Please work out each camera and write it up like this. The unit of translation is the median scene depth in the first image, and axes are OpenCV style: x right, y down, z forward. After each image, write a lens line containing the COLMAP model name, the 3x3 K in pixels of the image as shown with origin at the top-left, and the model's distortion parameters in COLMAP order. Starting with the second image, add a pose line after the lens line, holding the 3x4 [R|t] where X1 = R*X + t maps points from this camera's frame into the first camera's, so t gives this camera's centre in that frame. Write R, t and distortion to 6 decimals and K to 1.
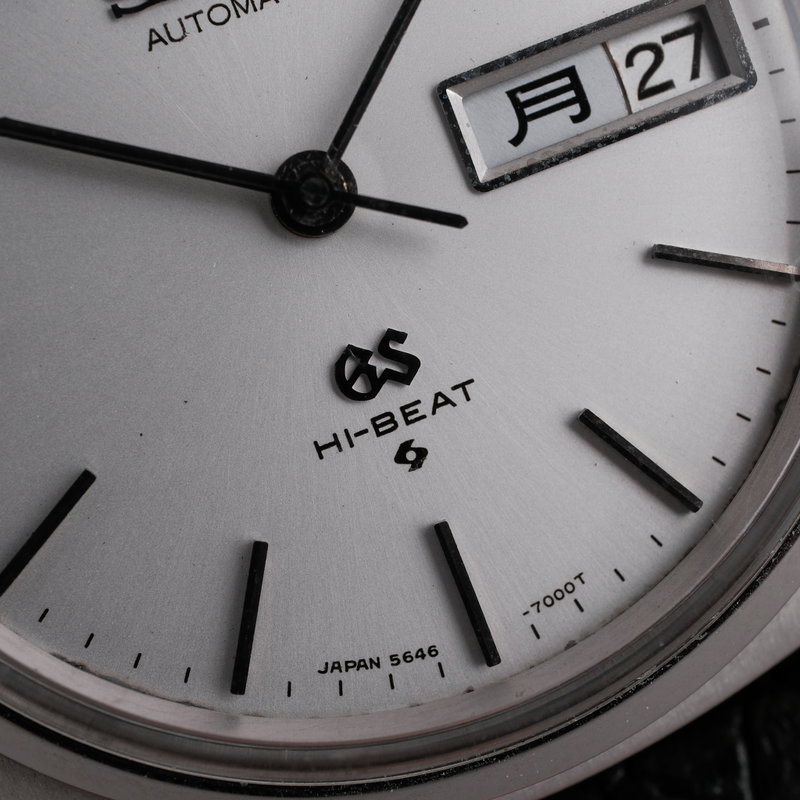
lens RADIAL K [[2253.4, 0, 400.0], [0, 2253.4, 400.0], [0, 0, 1]] dist [0.016581, -0.079938]
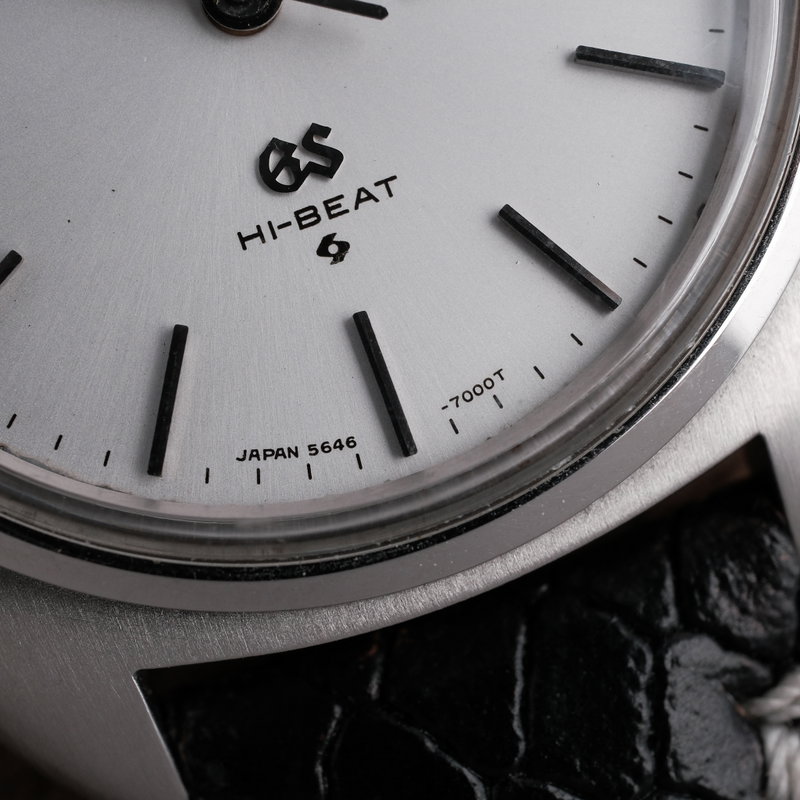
lens RADIAL K [[2253.4, 0, 400.0], [0, 2253.4, 400.0], [0, 0, 1]] dist [0.016581, -0.079938]
pose [[0.997913, 0.013517, -0.063145, 0.100098], [-0.019805, 0.994786, -0.100040, 0.193602], [0.061463, 0.101082, 0.992978, -0.000454]]
